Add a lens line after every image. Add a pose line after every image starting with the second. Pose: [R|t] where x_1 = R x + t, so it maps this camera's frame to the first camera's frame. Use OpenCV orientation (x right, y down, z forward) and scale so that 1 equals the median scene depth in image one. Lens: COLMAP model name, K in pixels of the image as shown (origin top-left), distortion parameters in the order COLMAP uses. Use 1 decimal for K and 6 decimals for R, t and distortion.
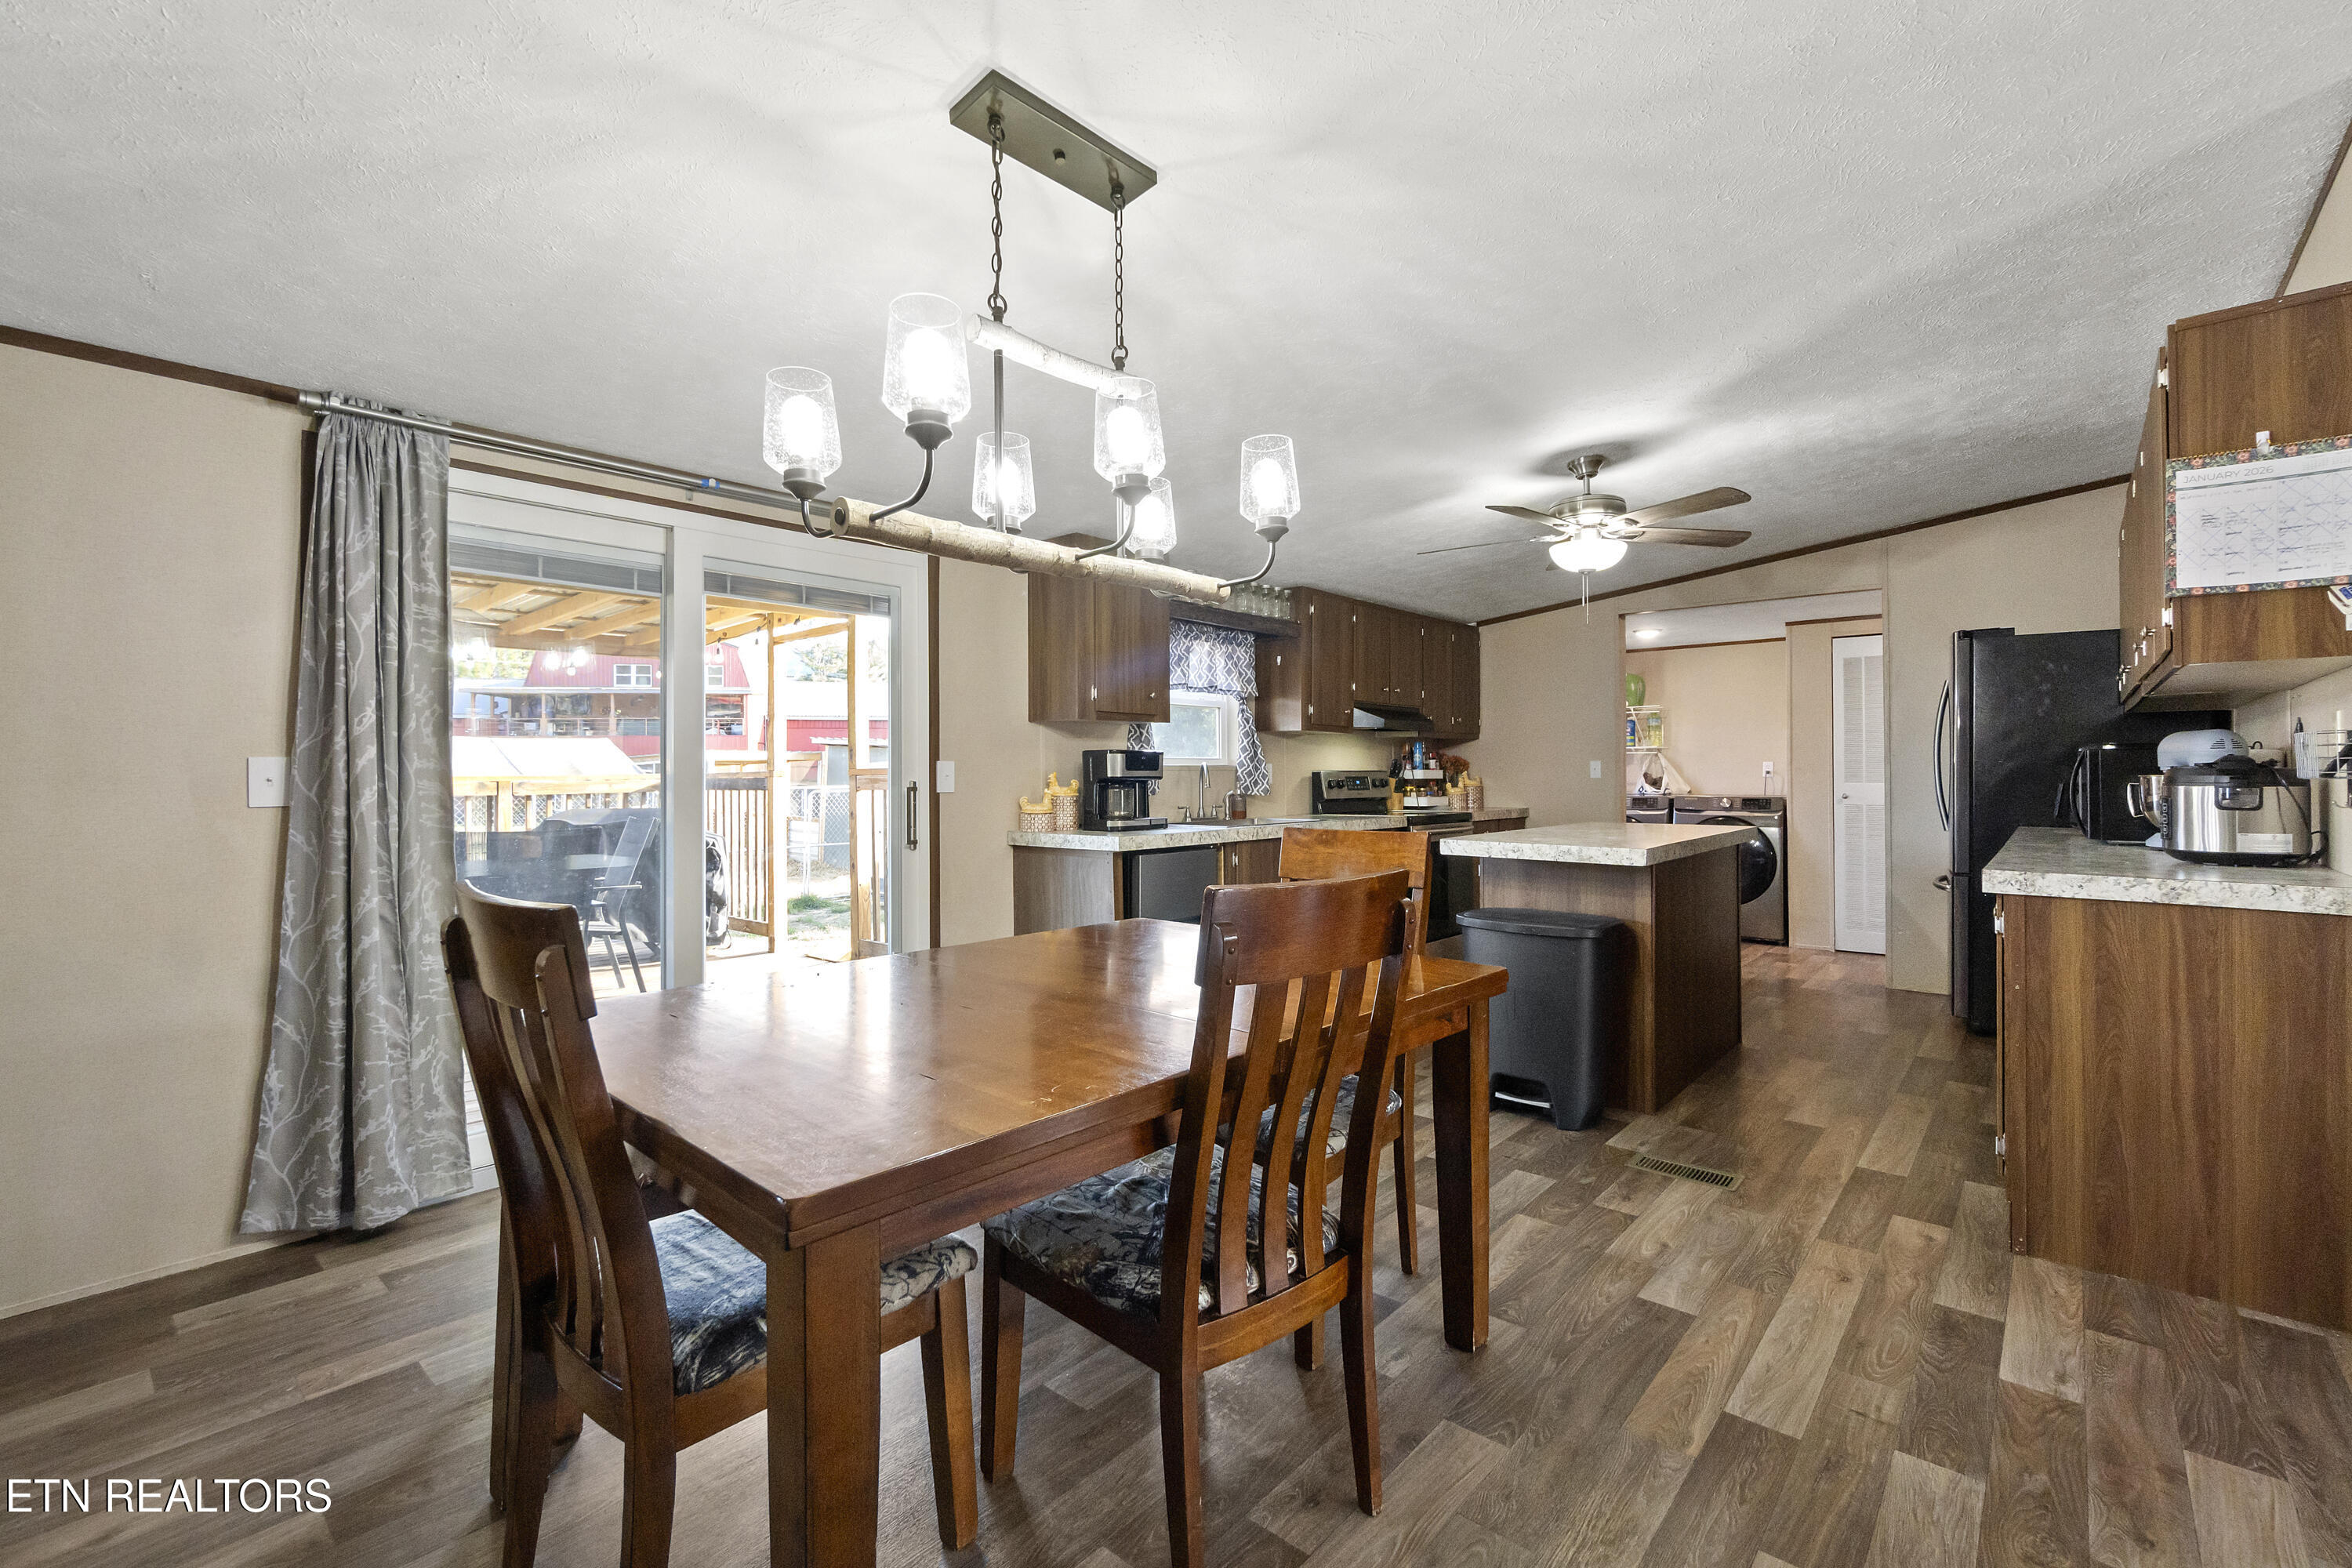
lens RADIAL K [[1028.8, 0, 1161.9], [0, 1028.8, 768.8], [0, 0, 1]] dist [-0.002499, 0.001266]
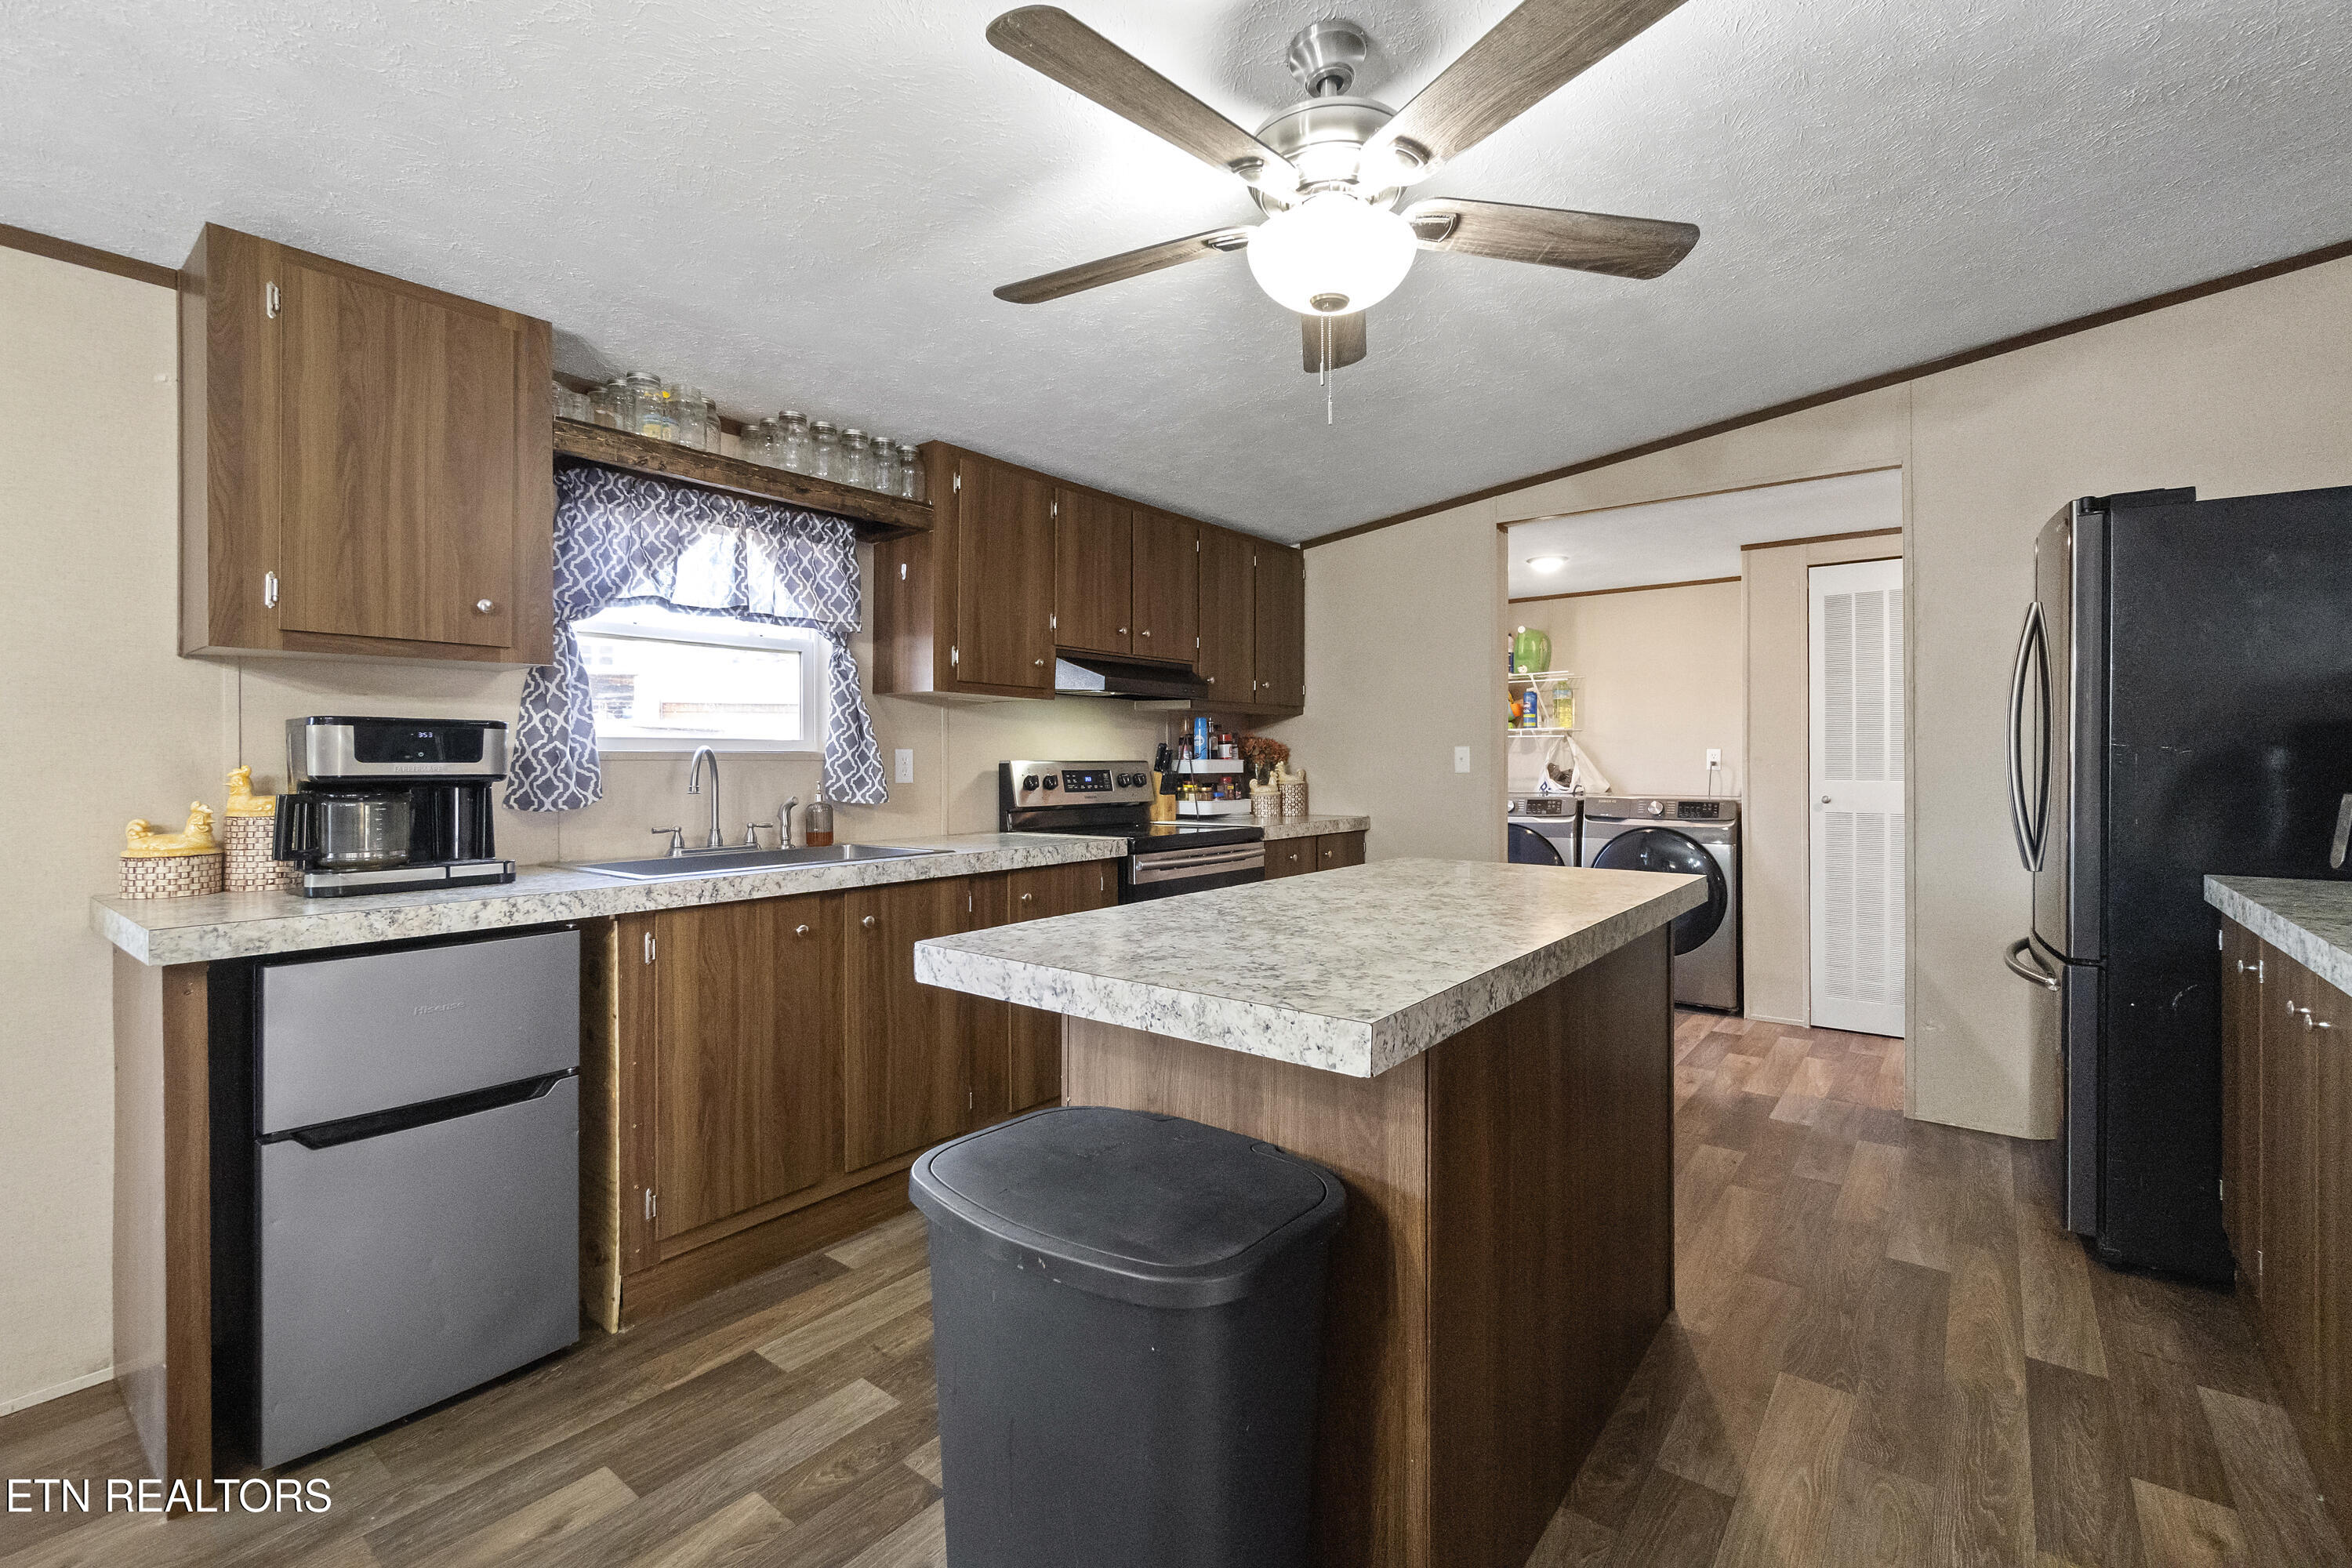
lens RADIAL K [[1028.8, 0, 1167.7], [0, 1028.8, 763.2], [0, 0, 1]] dist [-0.002499, 0.001266]
pose [[0.998648, 0.001548, 0.051967, 0.212860], [-0.001884, 0.999978, 0.006428, -0.001085], [-0.051956, -0.006517, 0.998628, 0.376023]]
